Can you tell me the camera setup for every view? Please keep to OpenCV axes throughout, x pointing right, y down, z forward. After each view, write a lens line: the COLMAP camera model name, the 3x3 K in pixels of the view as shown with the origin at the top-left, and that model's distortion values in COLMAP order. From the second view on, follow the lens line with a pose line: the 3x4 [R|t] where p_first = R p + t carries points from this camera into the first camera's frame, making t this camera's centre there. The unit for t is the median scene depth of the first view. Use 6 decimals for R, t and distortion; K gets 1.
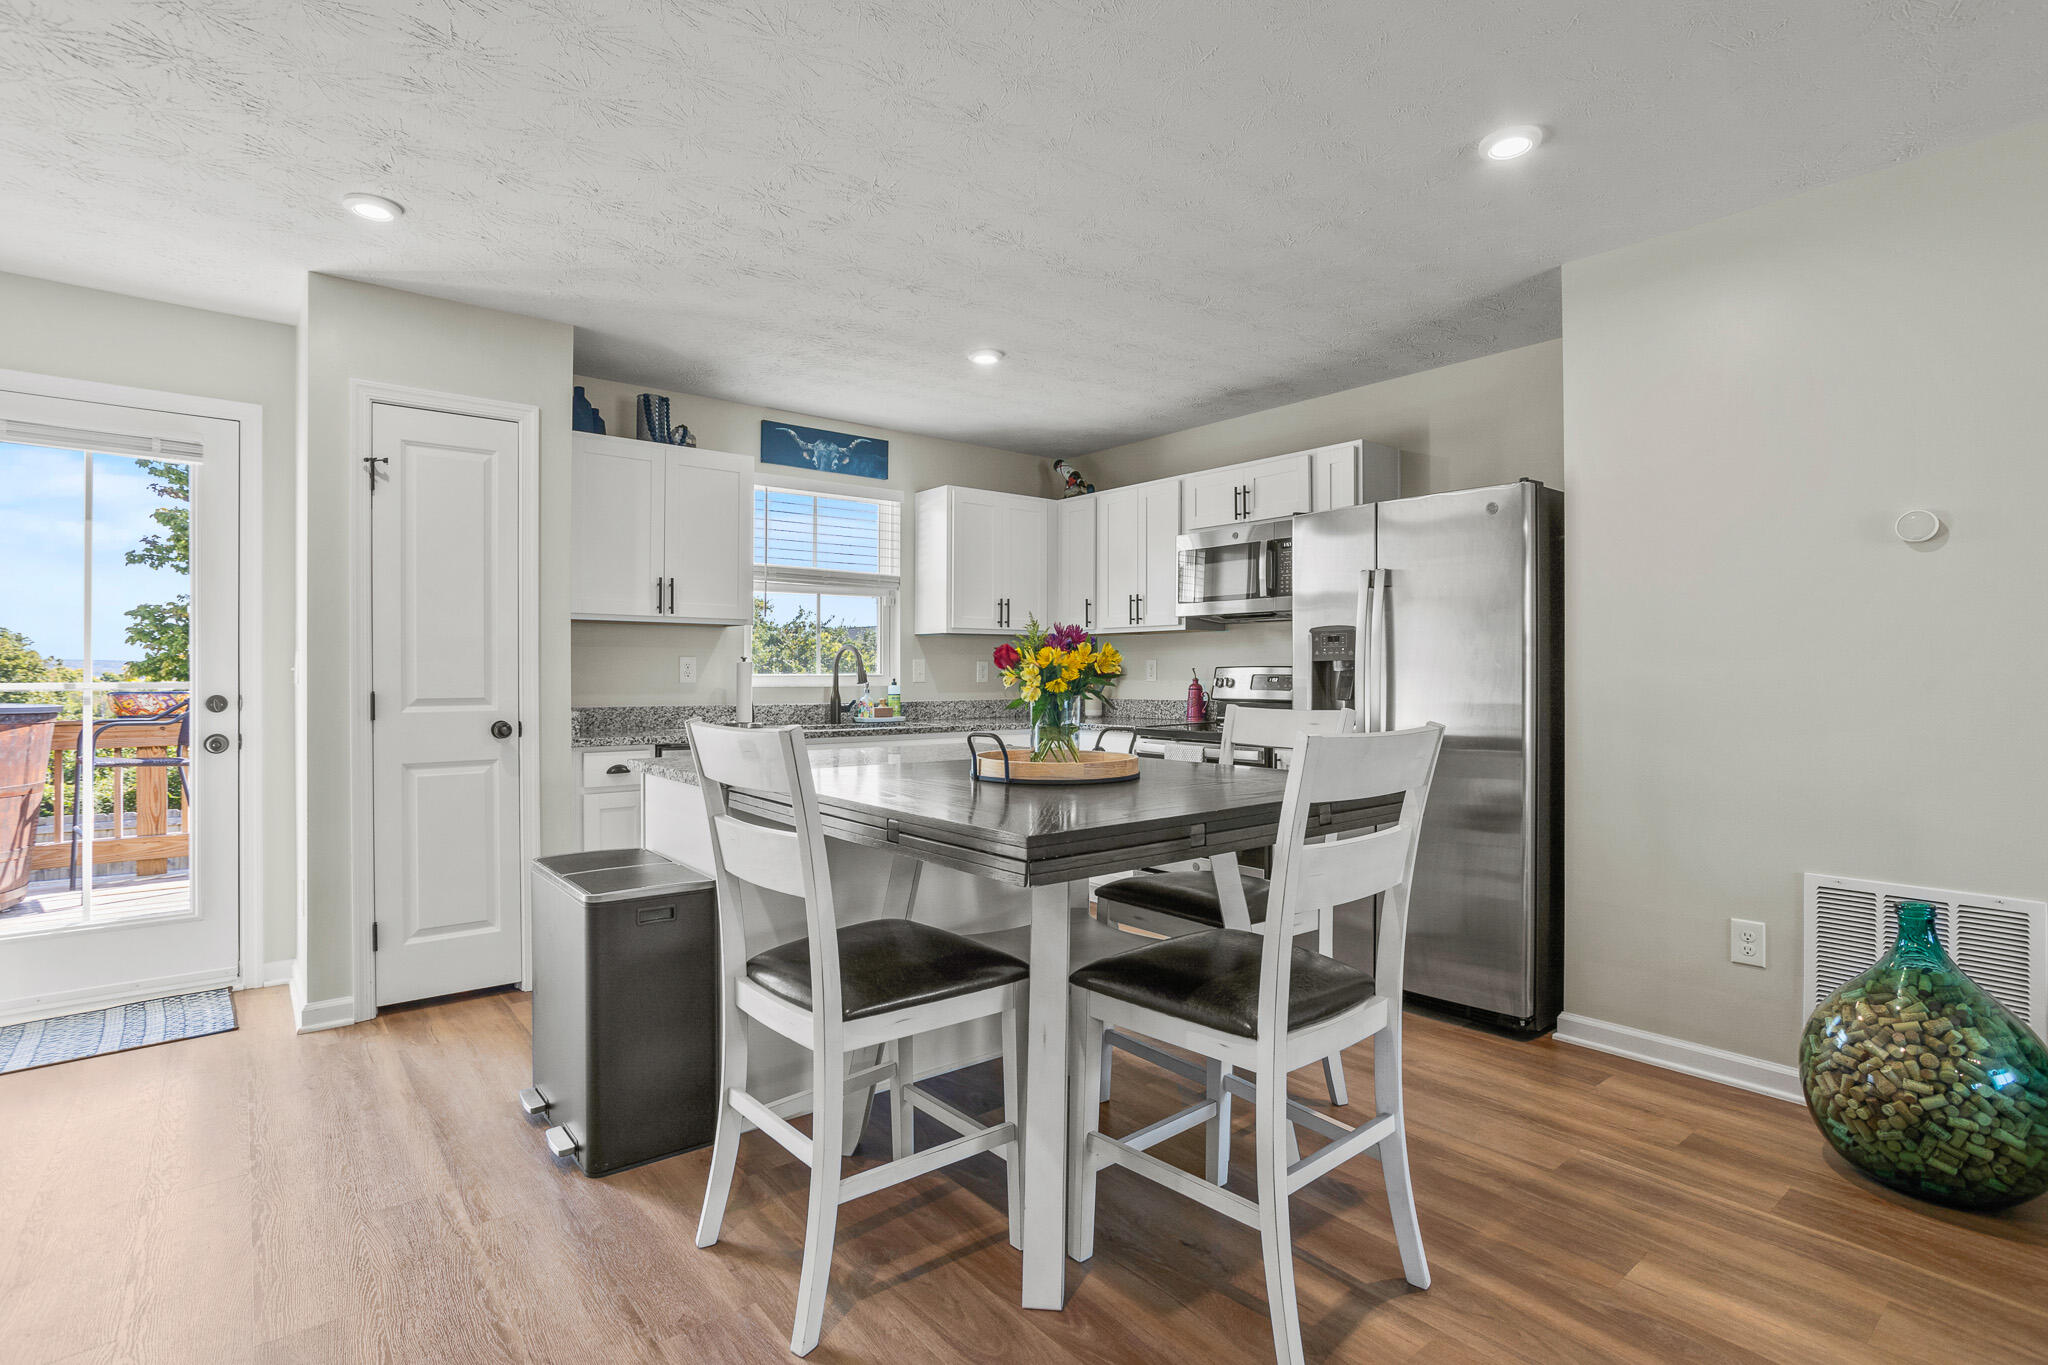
lens RADIAL K [[1024.5, 0, 1011.4], [0, 1024.5, 672.9], [0, 0, 1]] dist [-0.014702, 0.006185]
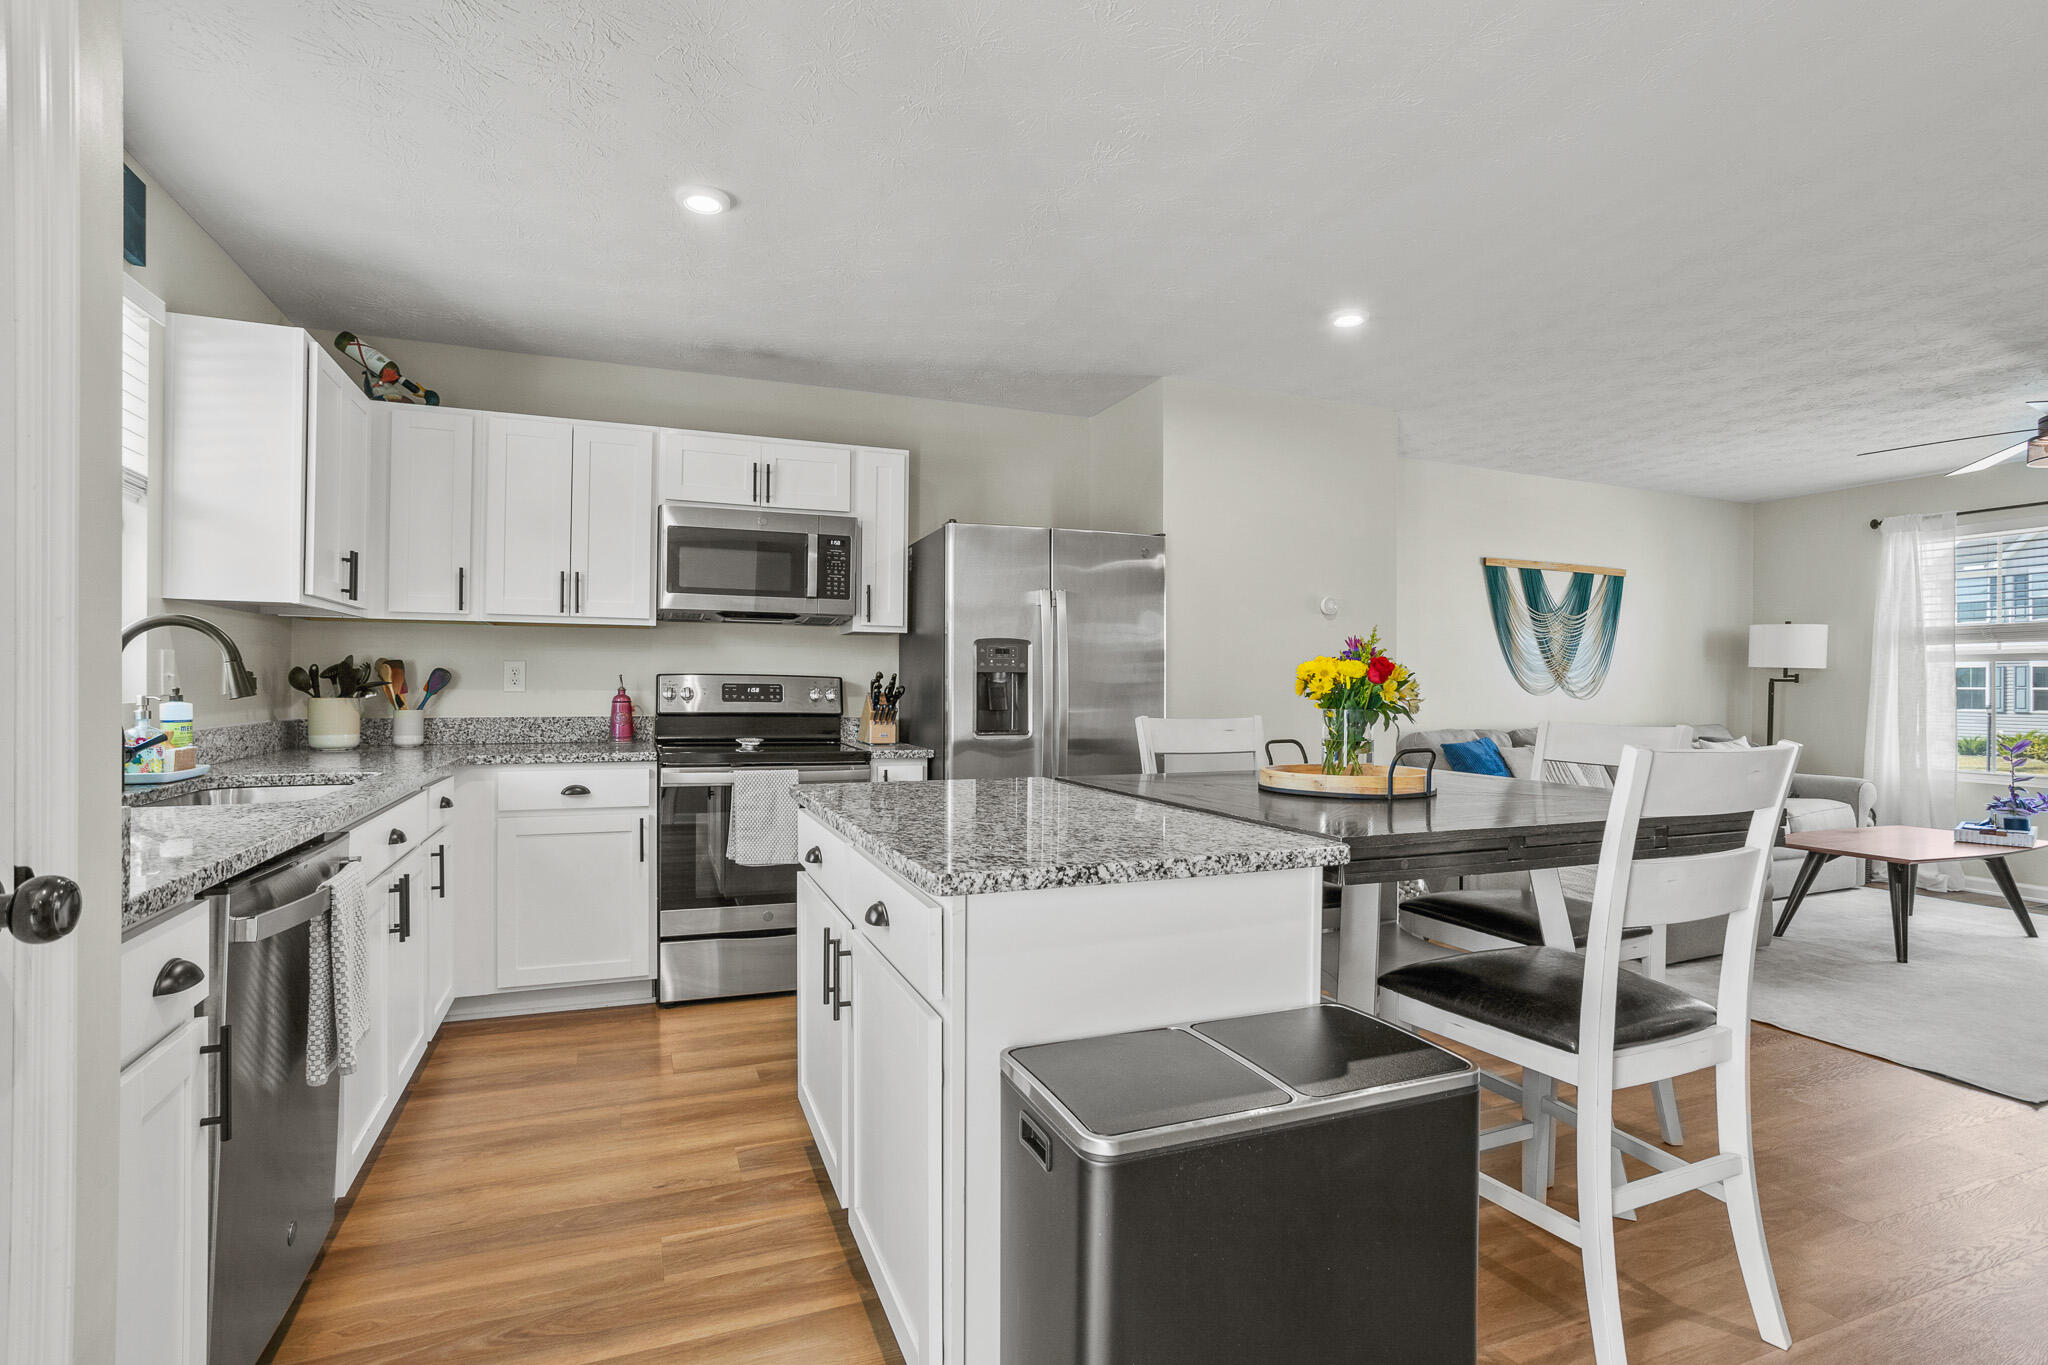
lens RADIAL K [[987.1, 0, 1009.2], [0, 987.1, 691.5], [0, 0, 1]] dist [-0.042731, 0.022774]
pose [[0.306439, -0.003755, 0.951883, -0.534885], [-0.007552, 0.999951, 0.006376, 0.001622], [-0.951860, -0.009143, 0.306396, 0.601805]]
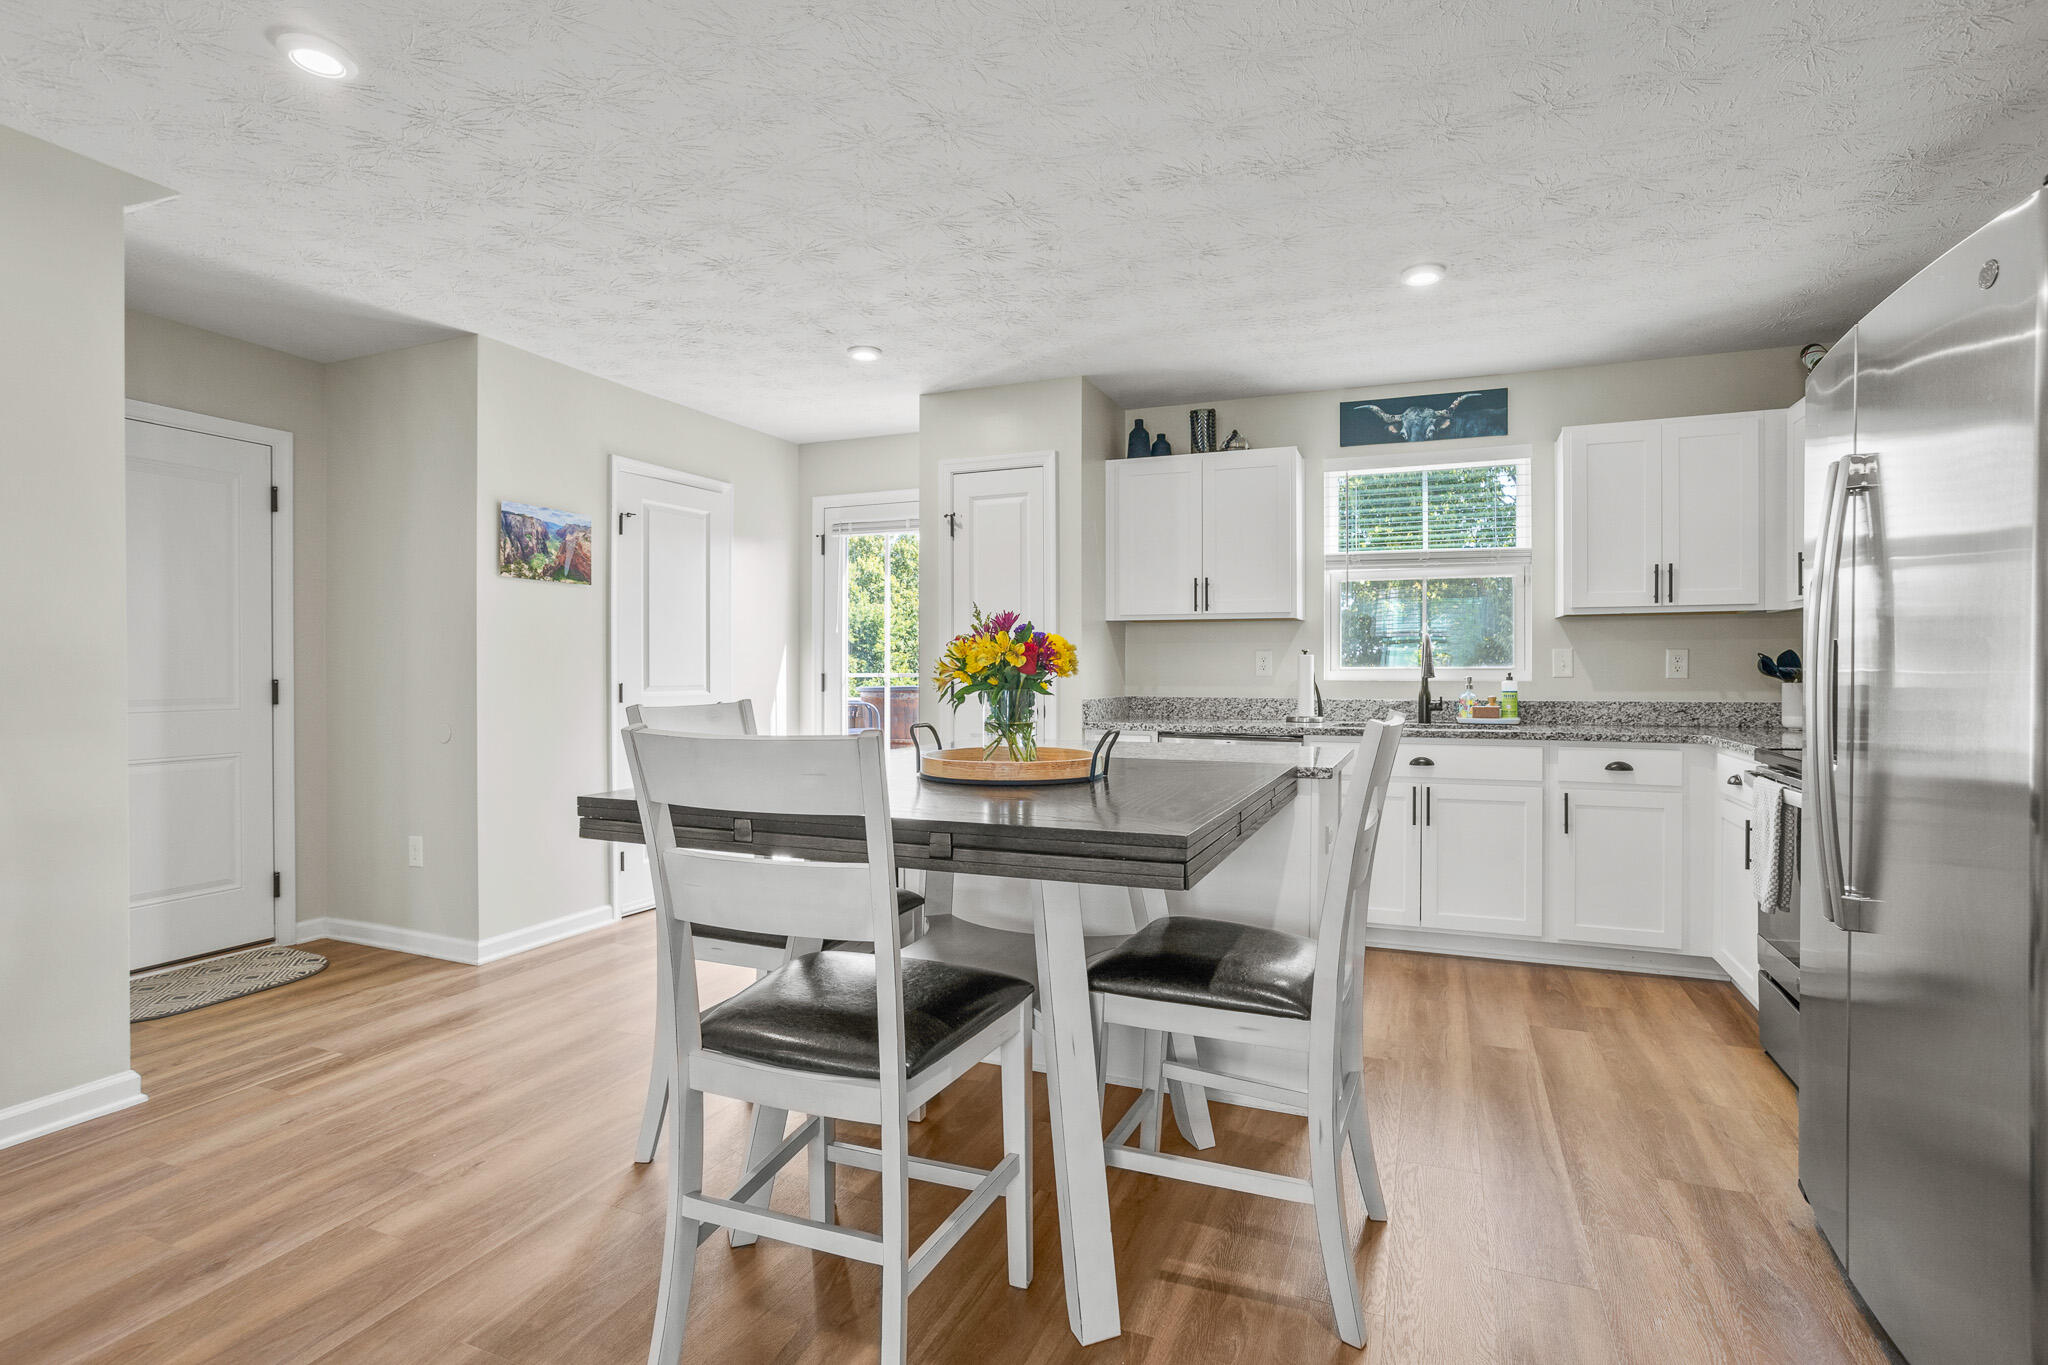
lens RADIAL K [[1024.5, 0, 1031.6], [0, 1024.5, 668.7], [0, 0, 1]] dist [-0.014702, 0.006185]
pose [[0.484981, -0.000445, -0.874525, 0.525207], [0.001824, 0.999998, 0.000503, 0.001879], [0.874523, -0.001839, 0.484981, 0.321850]]
